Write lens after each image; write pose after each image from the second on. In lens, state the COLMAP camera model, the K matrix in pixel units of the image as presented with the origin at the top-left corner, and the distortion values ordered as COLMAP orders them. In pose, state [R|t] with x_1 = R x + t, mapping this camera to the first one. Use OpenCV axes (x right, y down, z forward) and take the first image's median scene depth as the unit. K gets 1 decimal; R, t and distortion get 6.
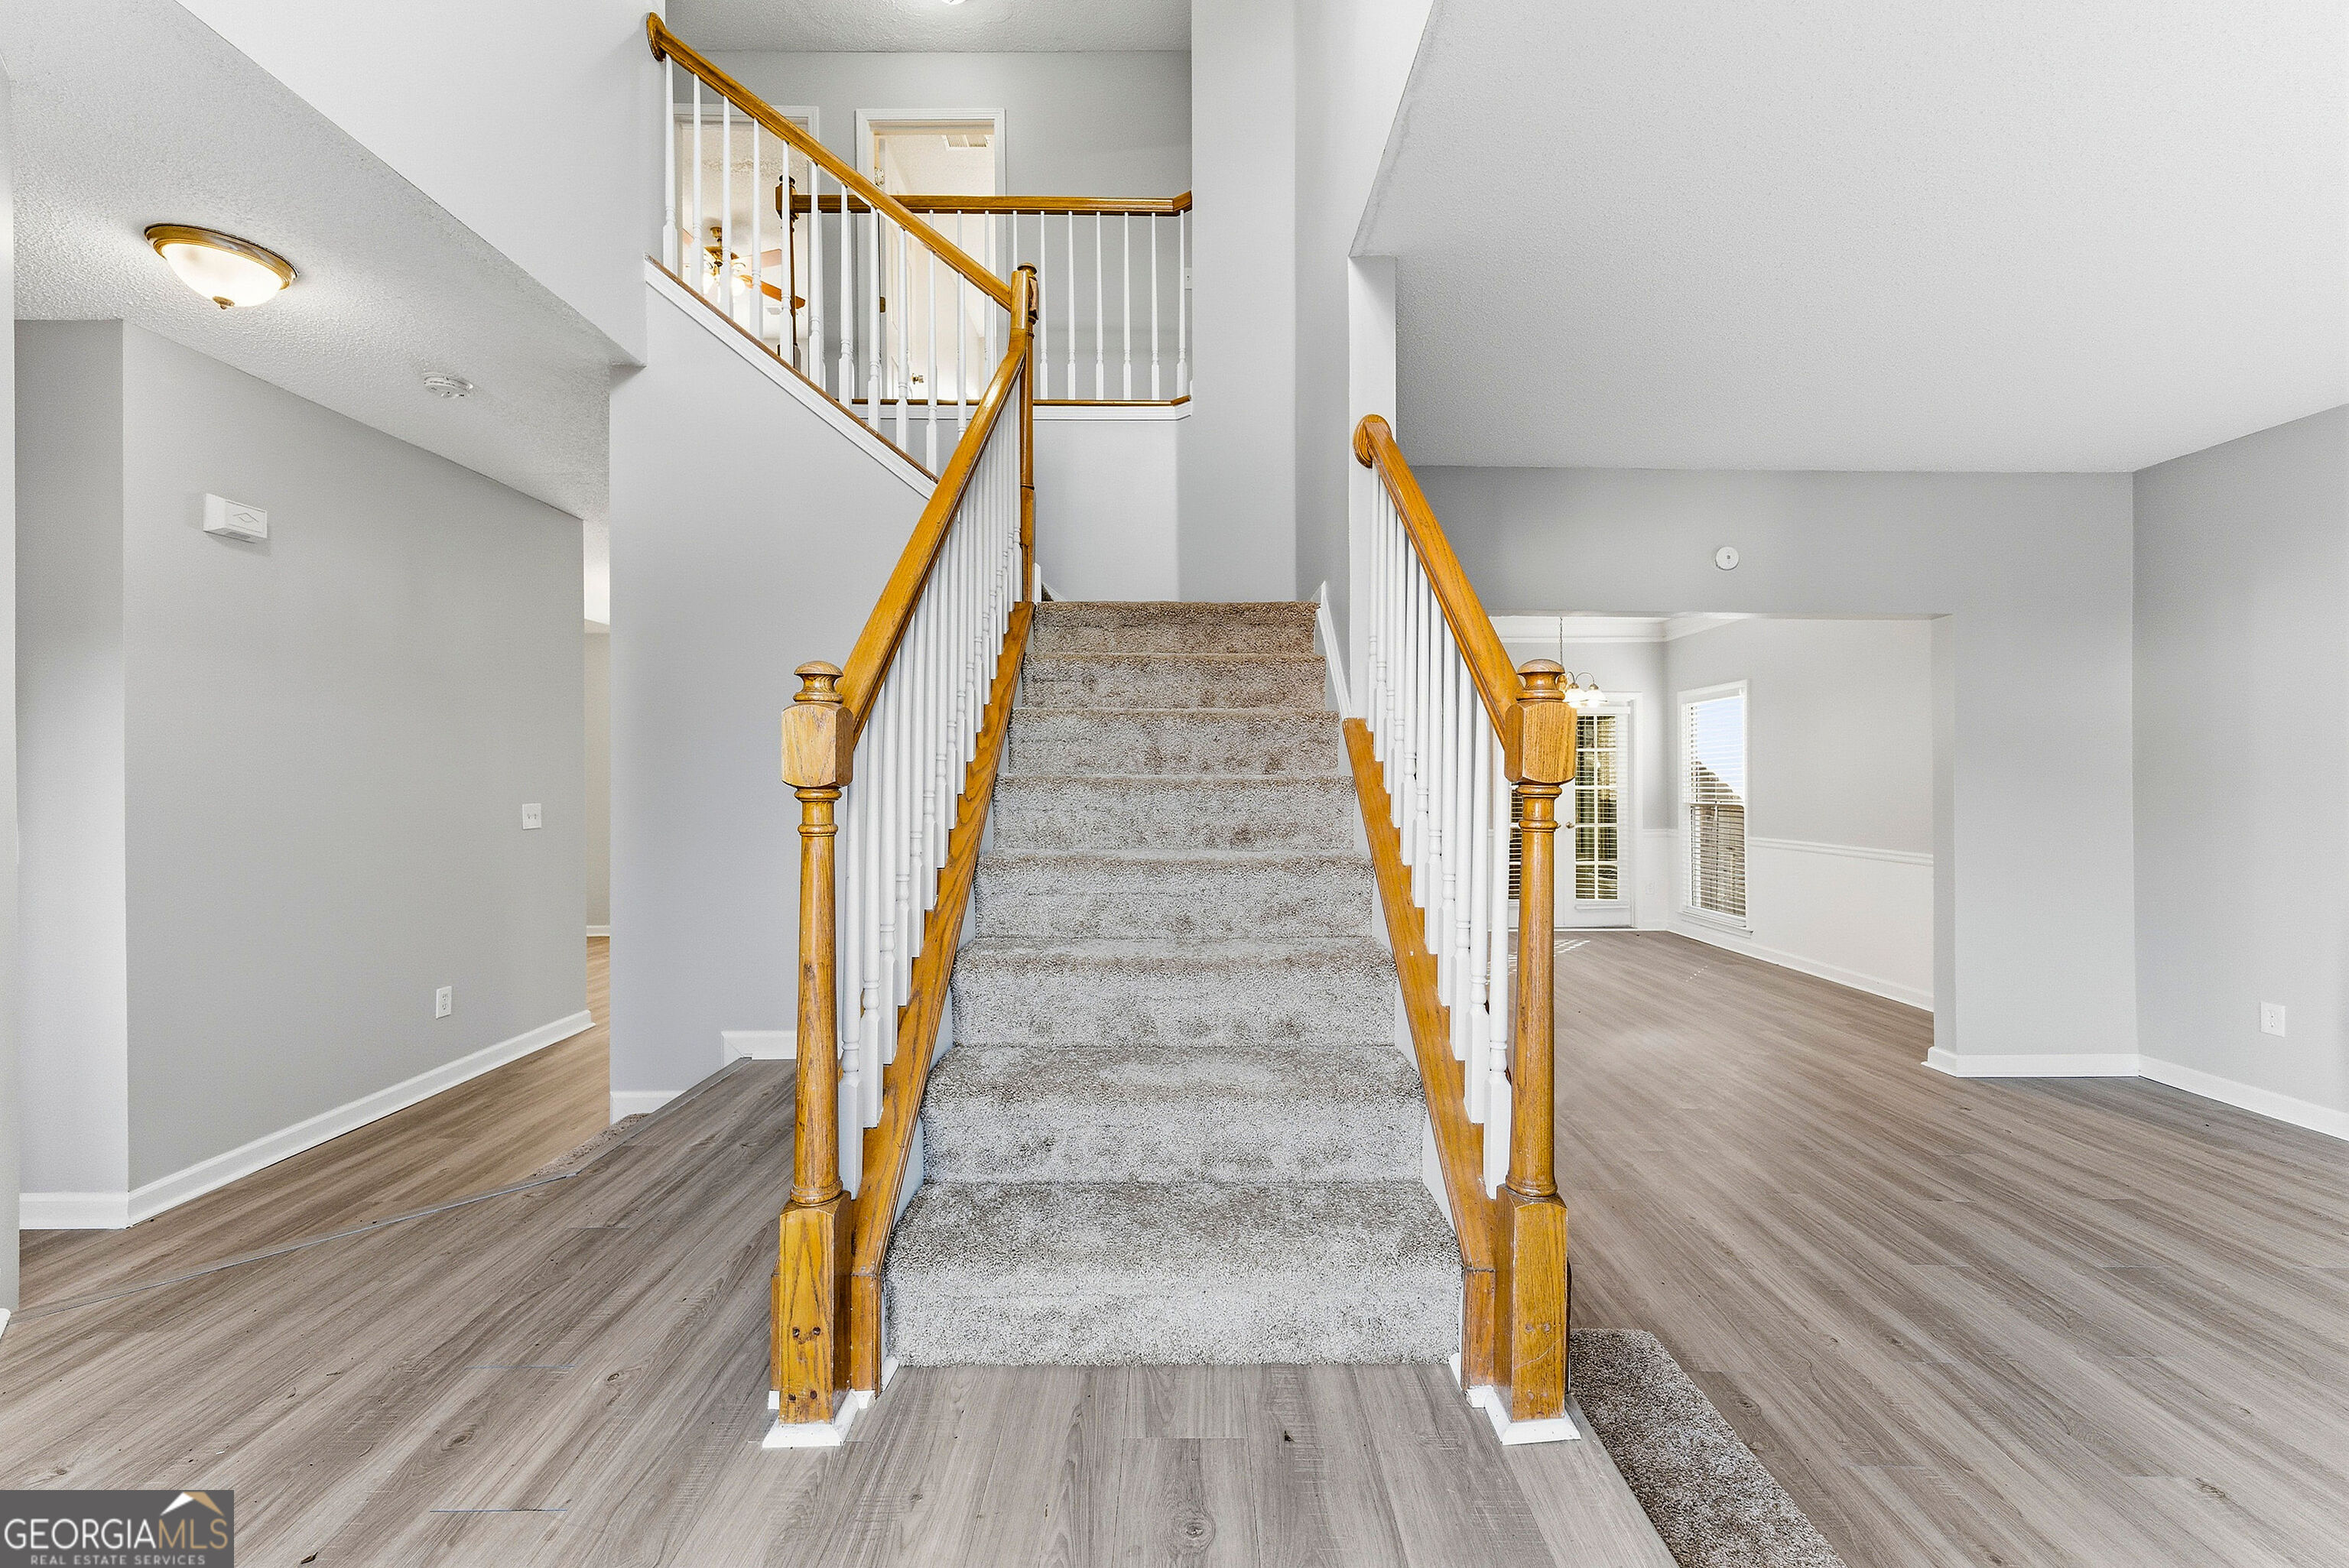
lens RADIAL K [[940.4, 0, 1180.5], [0, 940.4, 788.5], [0, 0, 1]] dist [-0.002752, -0.000007]
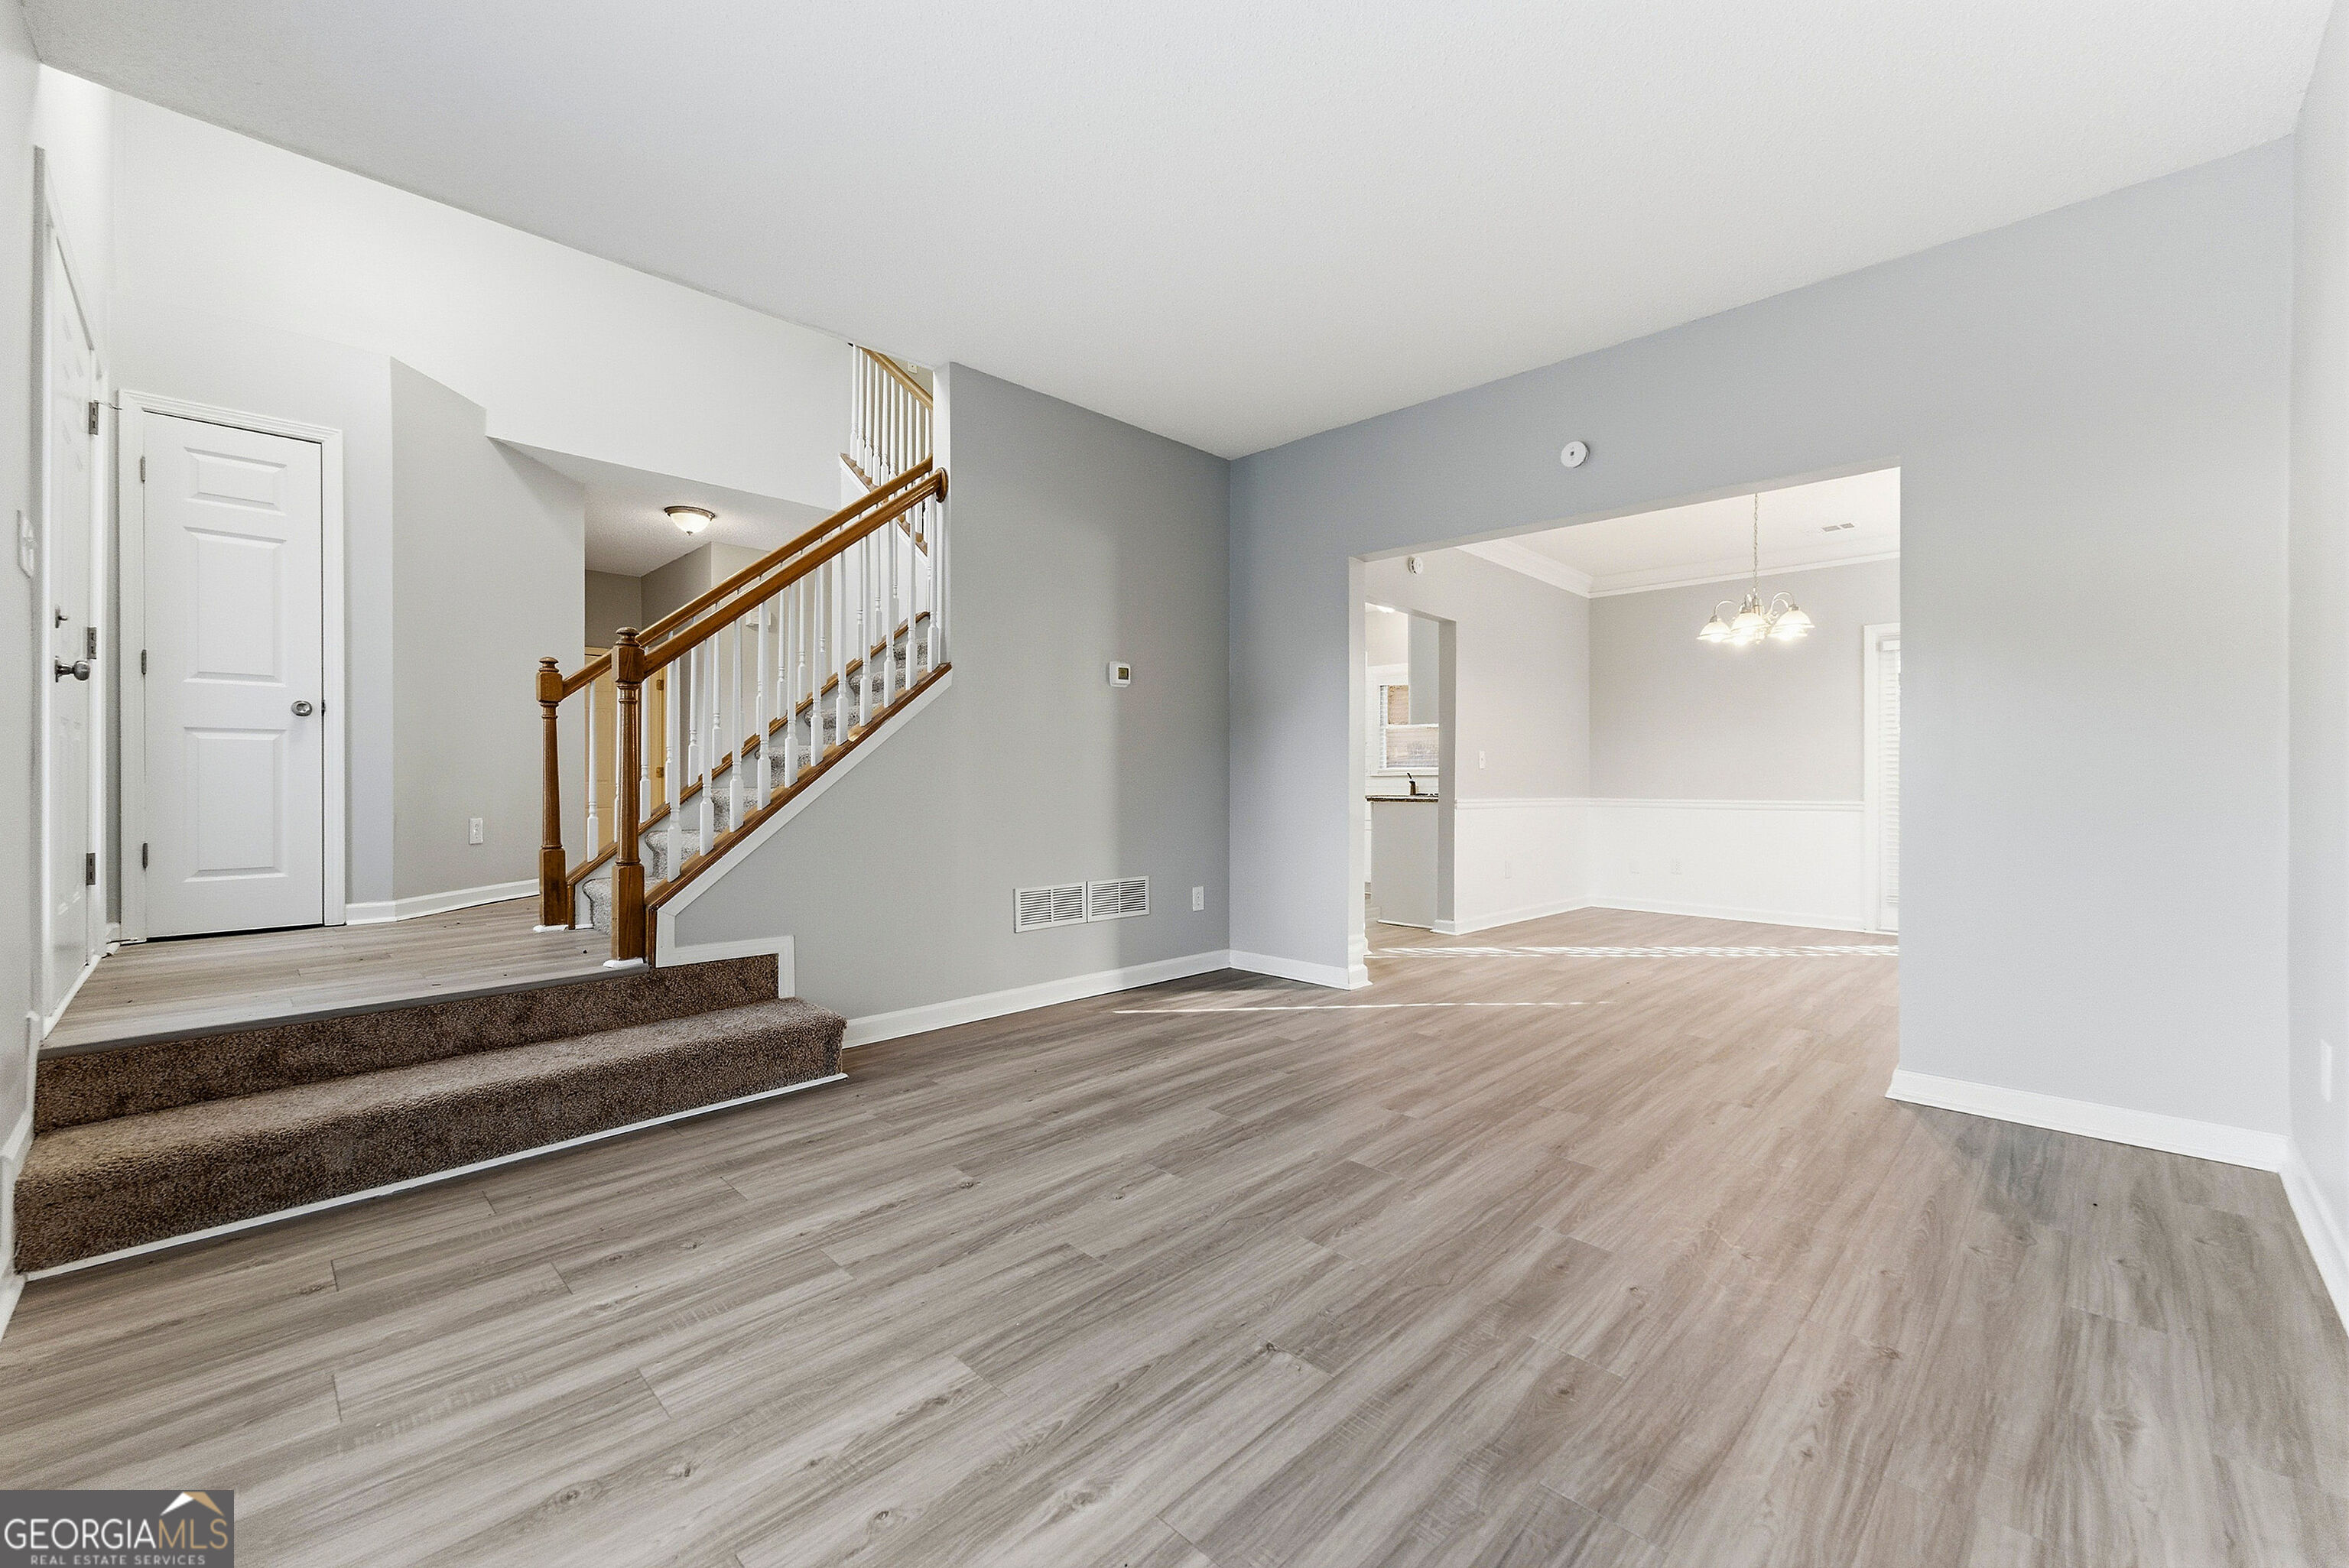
lens RADIAL K [[940.4, 0, 1172.8], [0, 940.4, 774.7], [0, 0, 1]] dist [-0.002752, -0.000007]
pose [[0.704178, -0.000387, -0.710023, 1.555932], [-0.004585, 0.999977, -0.005092, 0.111065], [0.710008, 0.006841, 0.704160, 0.170269]]
